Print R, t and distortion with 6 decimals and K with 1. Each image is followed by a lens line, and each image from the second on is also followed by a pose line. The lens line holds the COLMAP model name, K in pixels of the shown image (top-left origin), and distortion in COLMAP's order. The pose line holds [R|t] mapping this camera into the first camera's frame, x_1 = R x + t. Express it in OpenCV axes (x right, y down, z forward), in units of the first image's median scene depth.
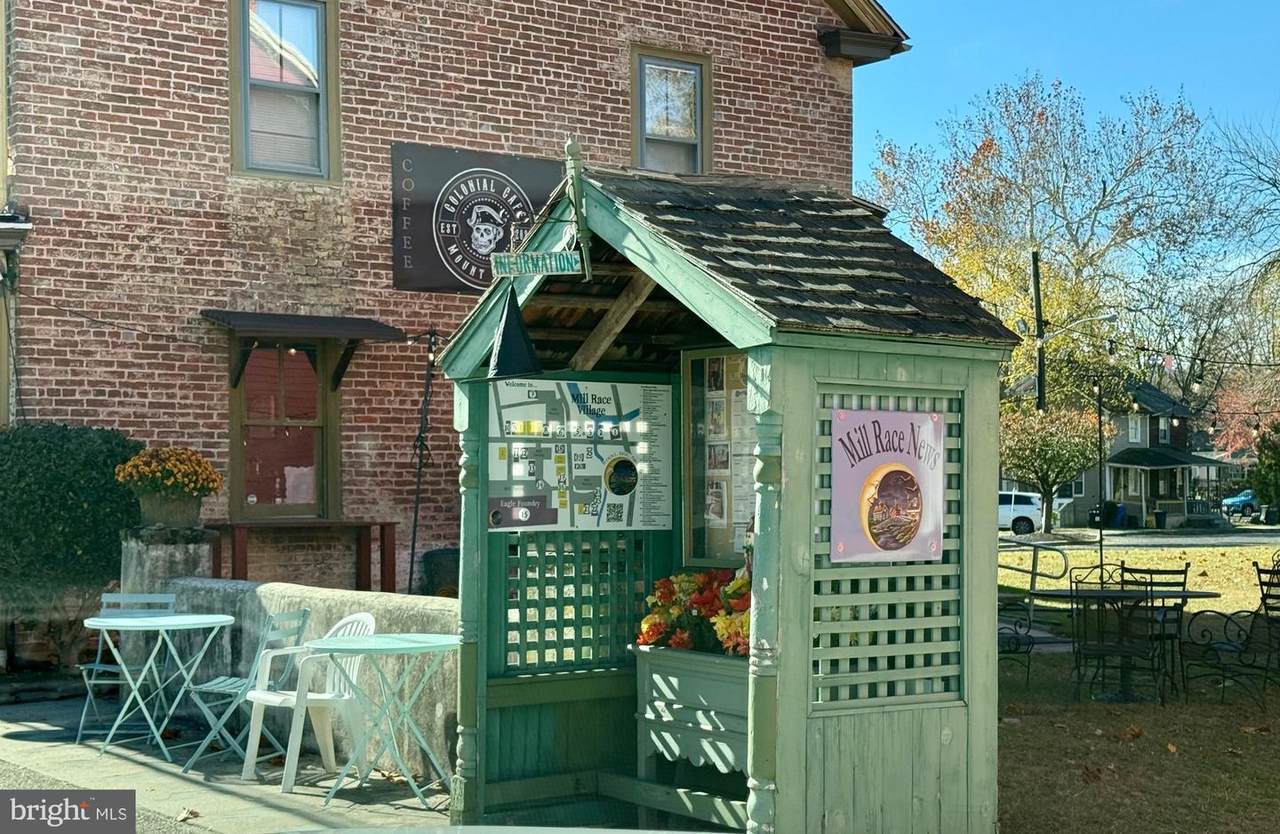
lens RADIAL K [[1989.9, 0, 639.3], [0, 1989.9, 422.4], [0, 0, 1]] dist [0.218709, 0.000000]
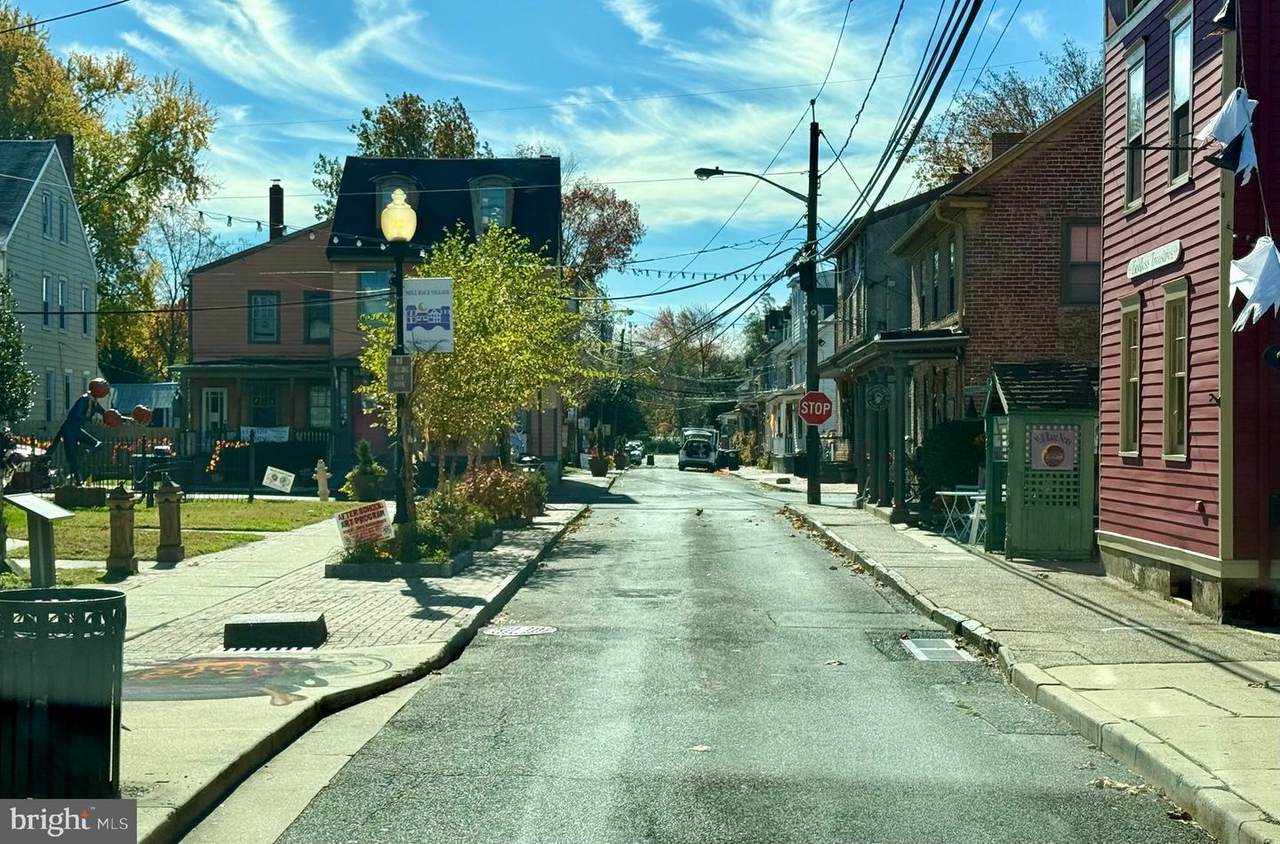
lens RADIAL K [[1833.7, 0, 639.9], [0, 1833.7, 422.6], [0, 0, 1]] dist [0.006055, 0.000000]
pose [[0.799386, 0.005938, -0.600789, 1.424093], [0.009111, 0.999716, 0.022003, -0.092438], [0.600749, -0.023063, 0.799105, -2.008021]]
